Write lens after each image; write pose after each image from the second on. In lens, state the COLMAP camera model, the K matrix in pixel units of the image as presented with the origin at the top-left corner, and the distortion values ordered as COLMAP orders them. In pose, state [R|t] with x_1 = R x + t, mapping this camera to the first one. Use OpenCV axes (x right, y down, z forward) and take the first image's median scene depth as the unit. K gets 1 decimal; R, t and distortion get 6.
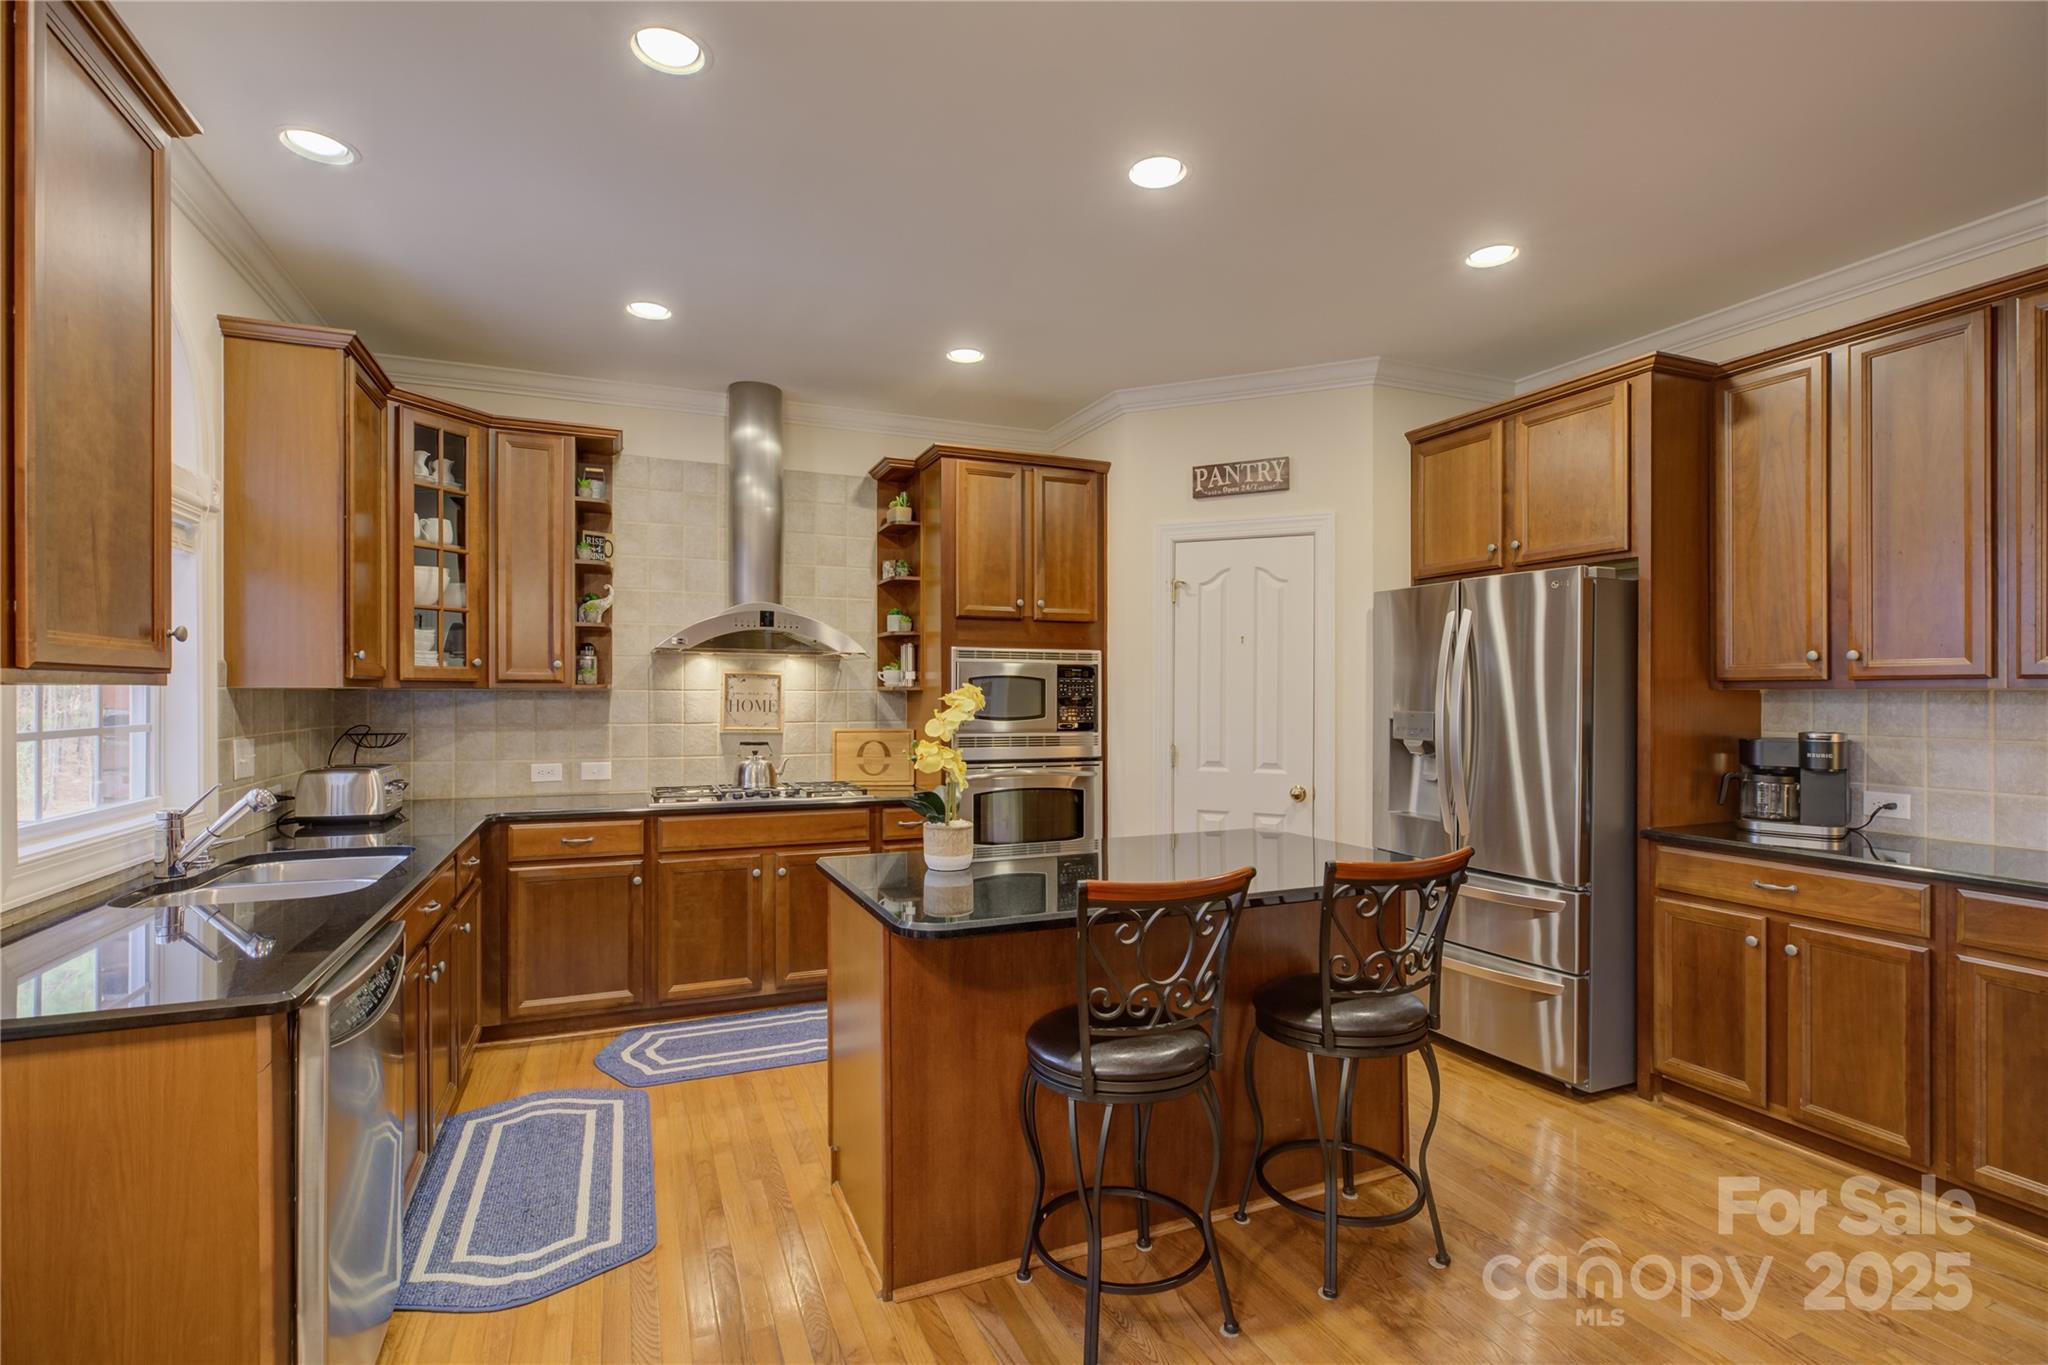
lens RADIAL K [[952.7, 0, 1030.2], [0, 952.7, 699.4], [0, 0, 1]] dist [-0.008309, -0.000603]
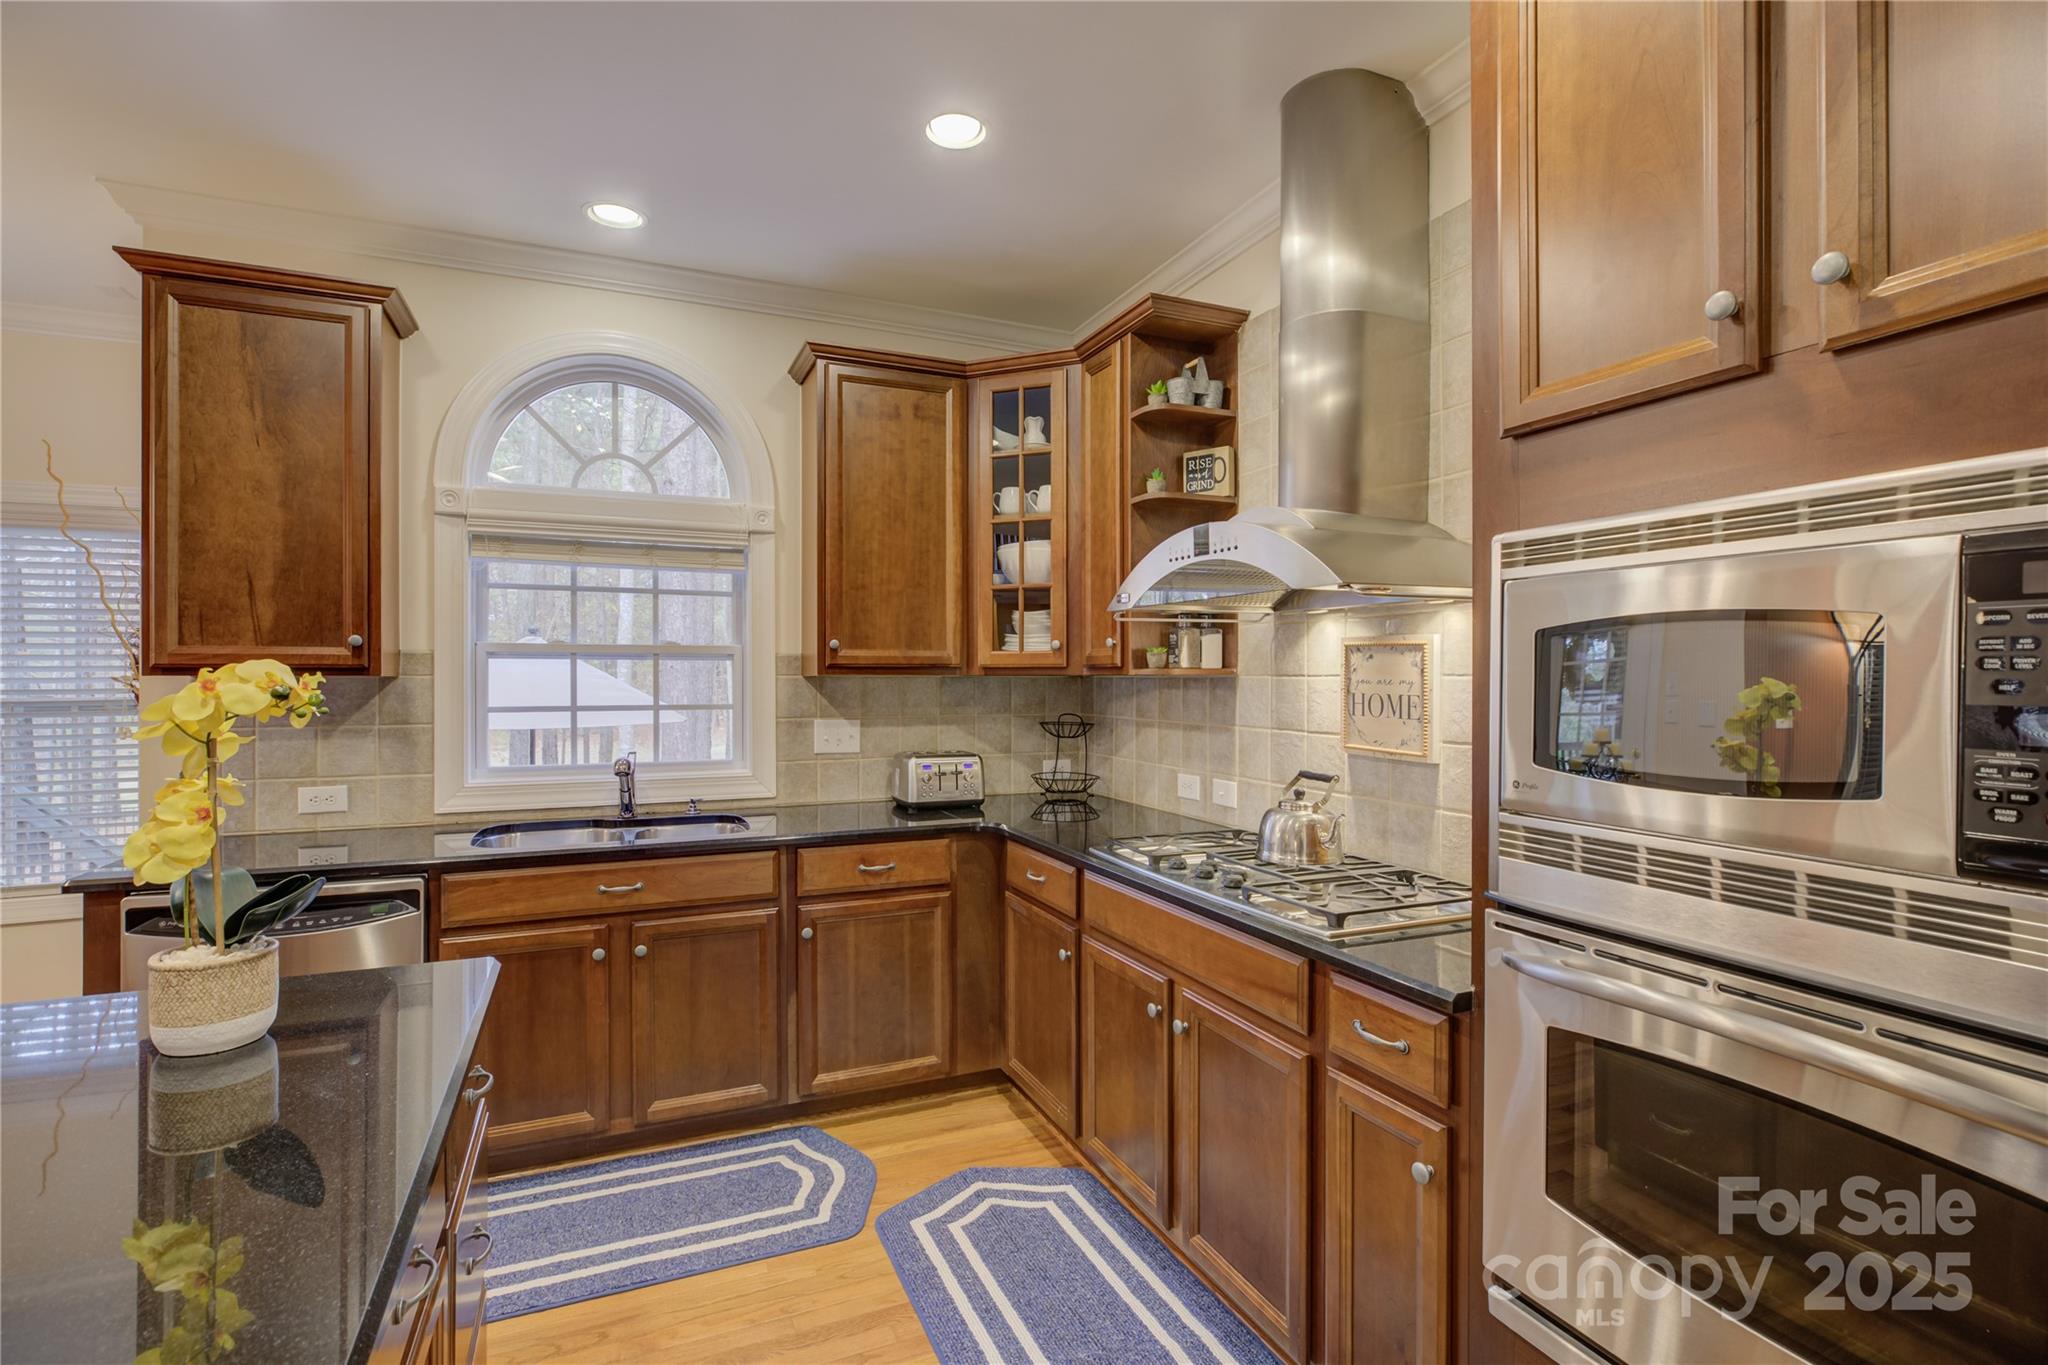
lens RADIAL K [[952.7, 0, 990.9], [0, 952.7, 676.8], [0, 0, 1]] dist [-0.008309, -0.000603]
pose [[-0.022963, -0.002949, -0.999732, 0.231587], [-0.003537, 0.999990, -0.002868, -0.006672], [0.999730, 0.003470, -0.022973, 0.816866]]
